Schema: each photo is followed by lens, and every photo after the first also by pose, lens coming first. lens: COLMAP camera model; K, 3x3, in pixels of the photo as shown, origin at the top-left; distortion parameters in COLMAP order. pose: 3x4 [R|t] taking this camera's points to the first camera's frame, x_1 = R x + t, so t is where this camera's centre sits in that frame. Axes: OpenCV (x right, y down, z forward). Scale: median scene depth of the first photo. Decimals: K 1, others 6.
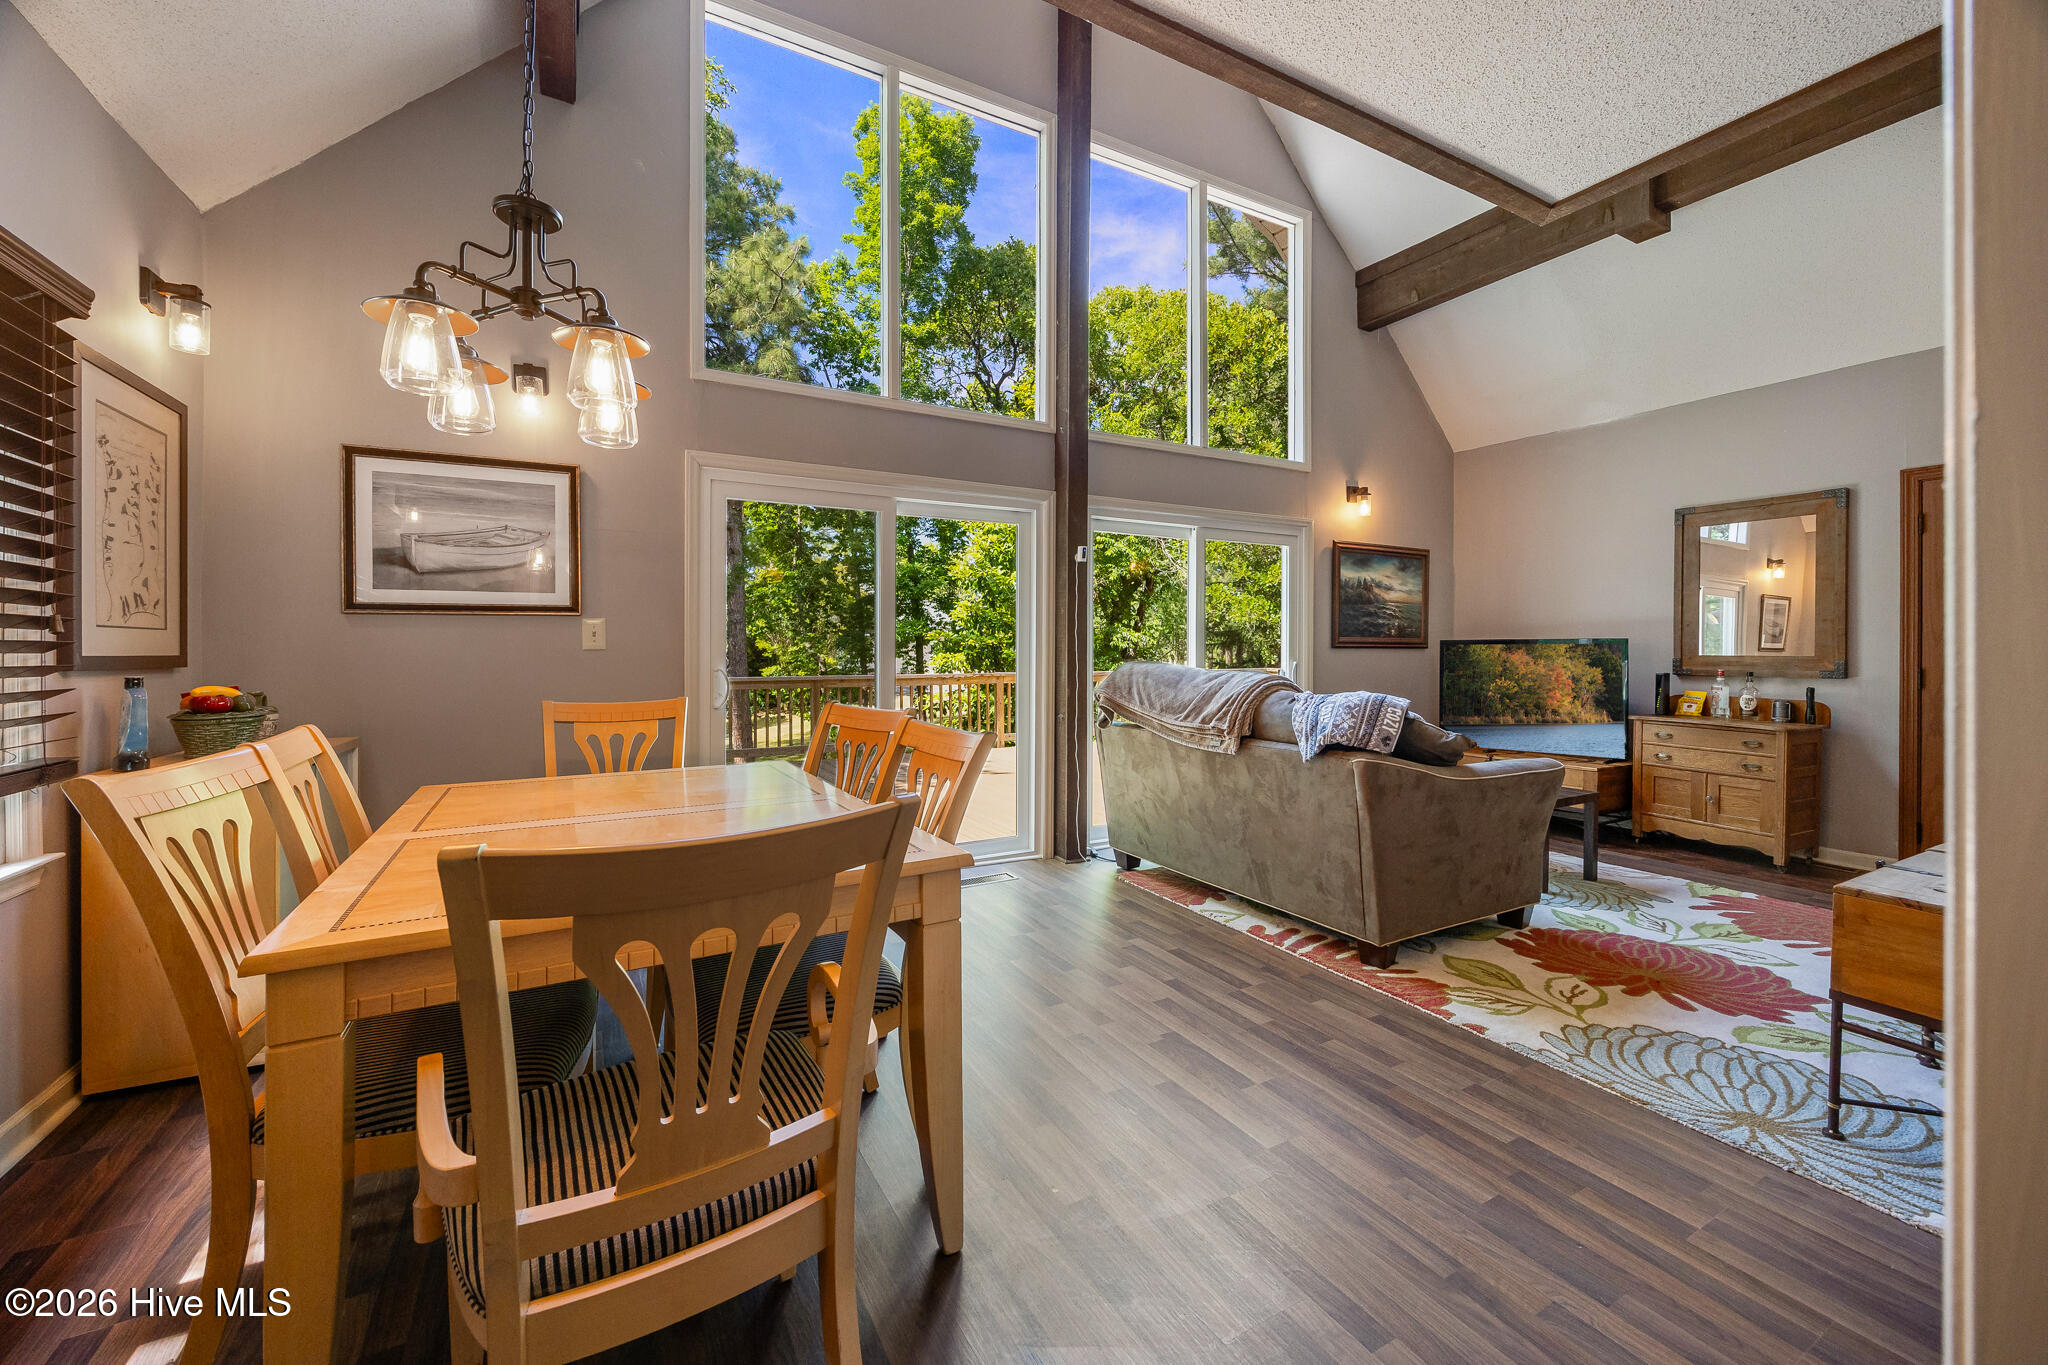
lens RADIAL K [[801.7, 0, 1018.7], [0, 801.7, 648.4], [0, 0, 1]] dist [0.001673, -0.000077]
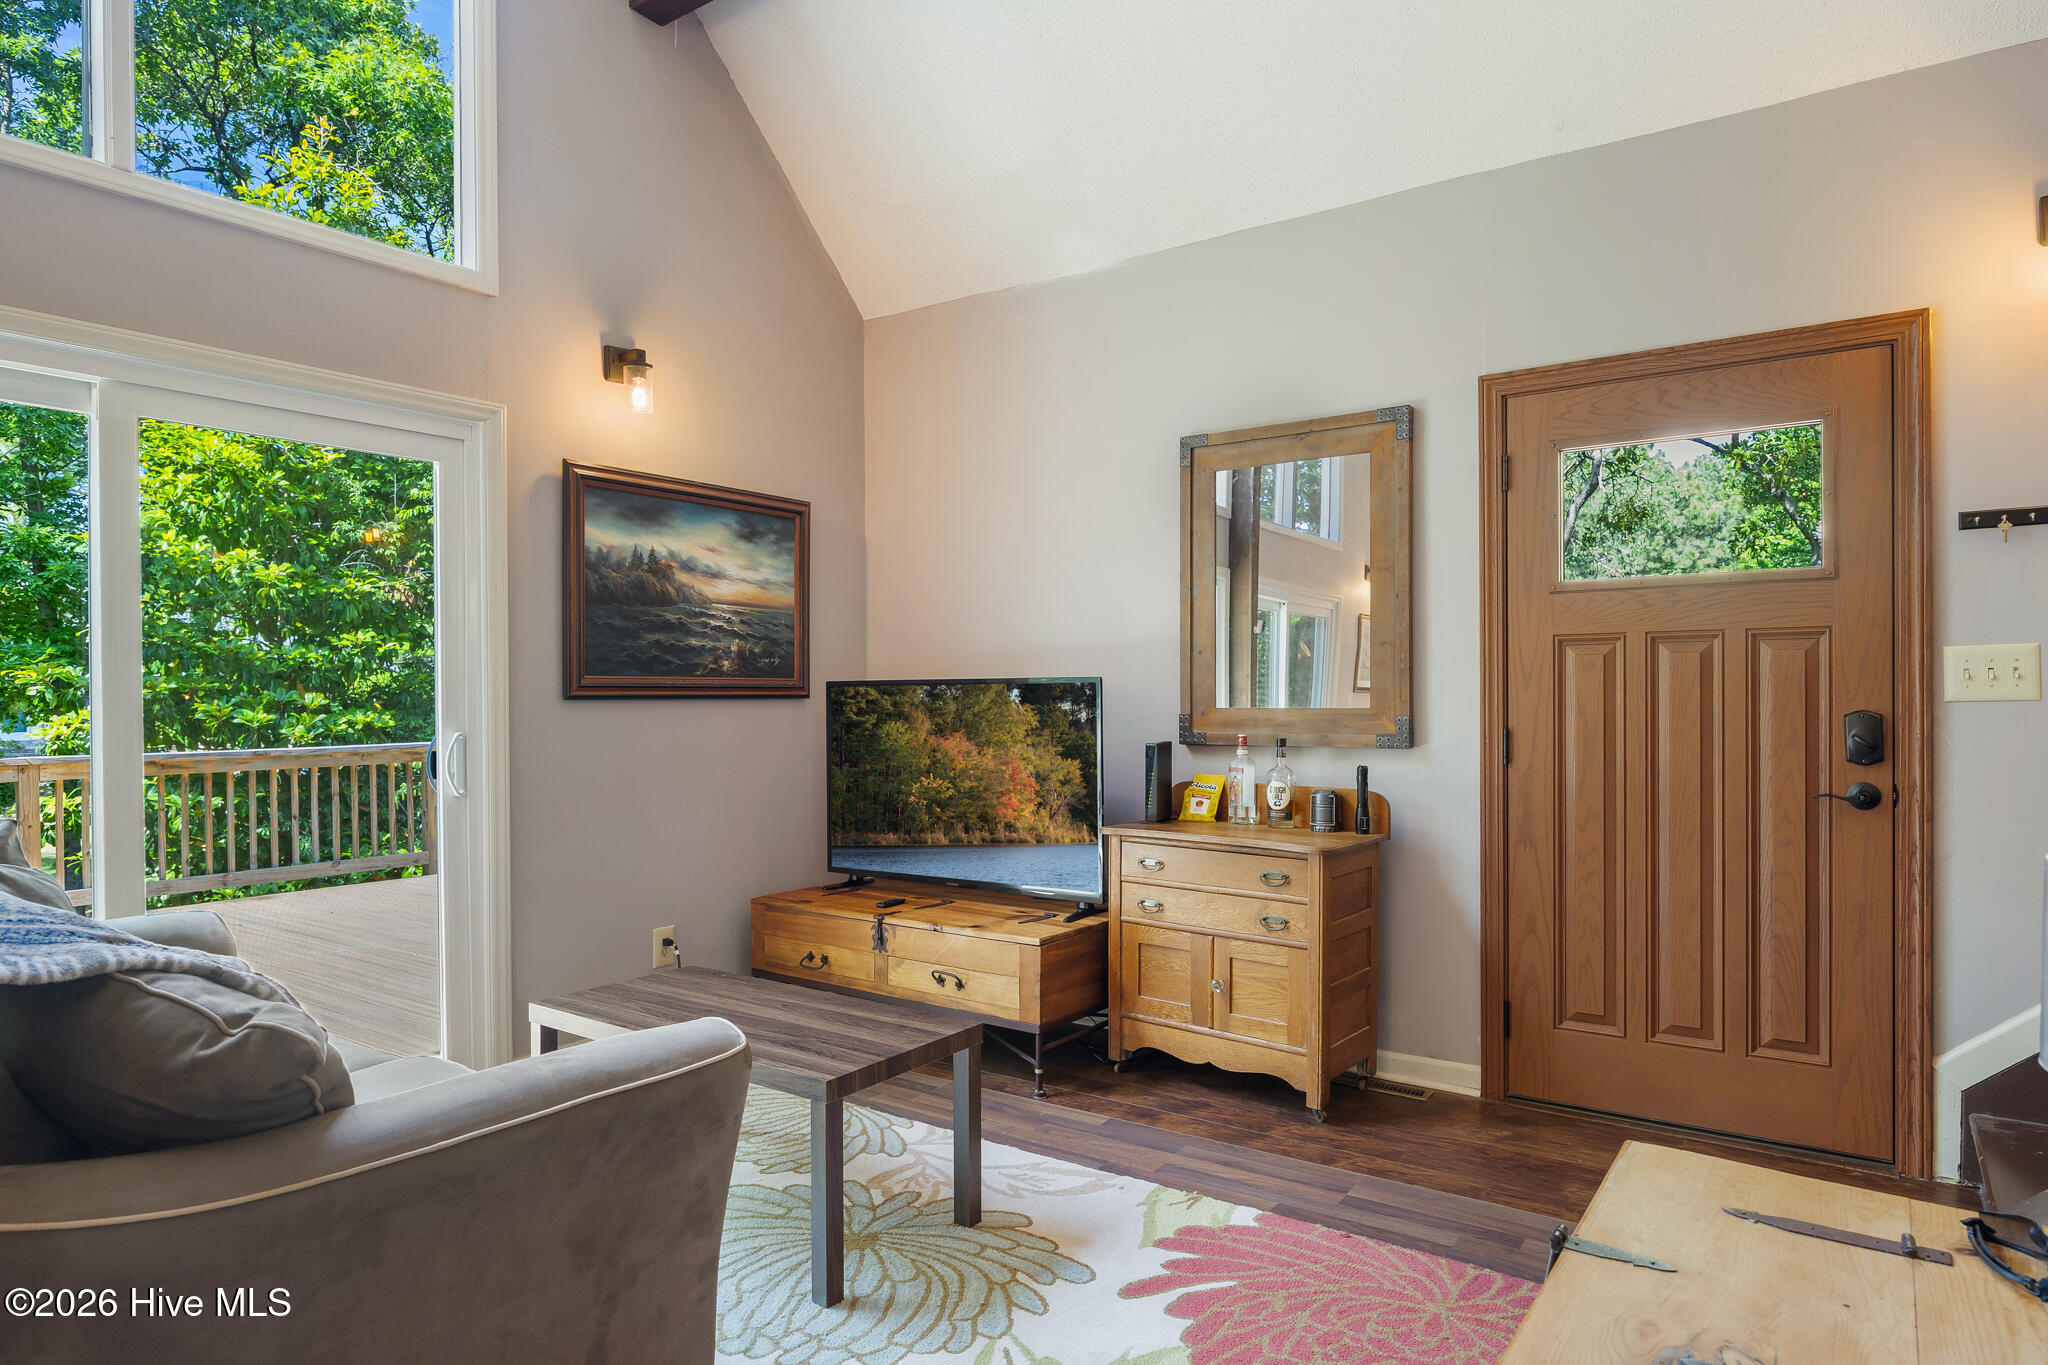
lens RADIAL K [[1230.4, 0, 1022.9], [0, 1230.4, 691.0], [0, 0, 1]] dist [-0.001649, -0.000147]
pose [[0.902009, -0.006848, 0.431664, 0.377324], [0.008575, 0.999961, -0.002055, -0.002071], [-0.431633, 0.005555, 0.902032, 0.312059]]
